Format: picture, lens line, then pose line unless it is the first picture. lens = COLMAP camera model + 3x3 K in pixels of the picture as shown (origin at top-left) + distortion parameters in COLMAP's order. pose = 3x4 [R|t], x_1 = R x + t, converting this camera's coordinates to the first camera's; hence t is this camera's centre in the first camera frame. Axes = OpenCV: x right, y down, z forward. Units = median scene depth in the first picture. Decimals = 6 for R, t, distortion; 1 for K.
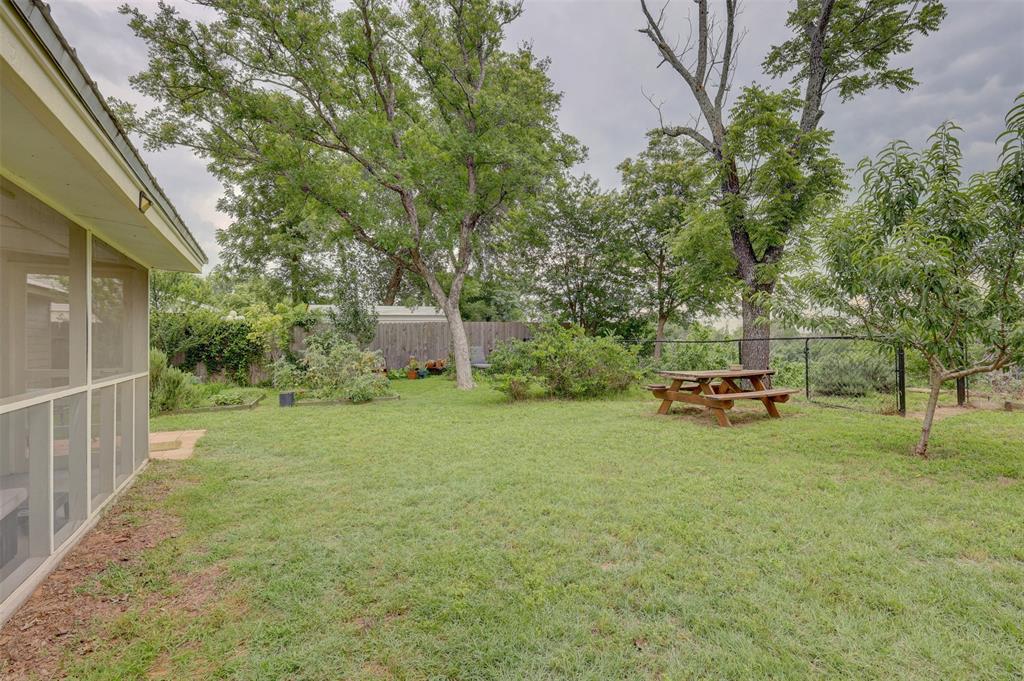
lens RADIAL K [[464.7, 0, 510.2], [0, 464.7, 340.3], [0, 0, 1]] dist [0.001490, 0.000455]
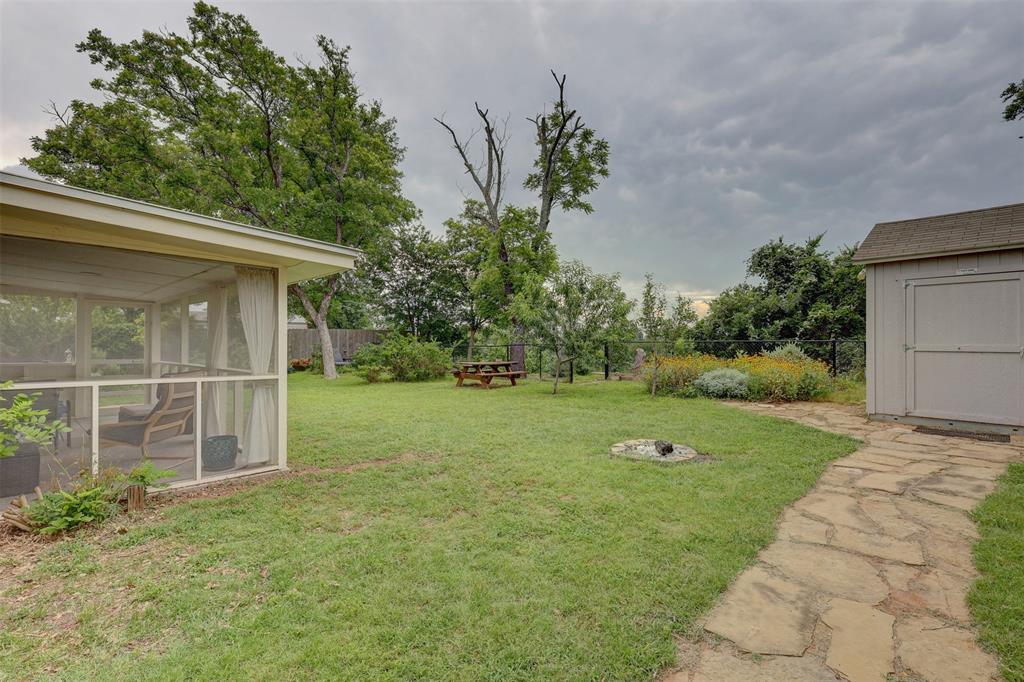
lens RADIAL K [[464.7, 0, 510.2], [0, 464.7, 340.8], [0, 0, 1]] dist [0.001490, 0.000455]
pose [[0.945307, 0.010412, 0.326016, -0.053738], [-0.008410, 0.999936, -0.007551, -0.003915], [-0.326074, 0.004396, 0.945334, -0.596676]]
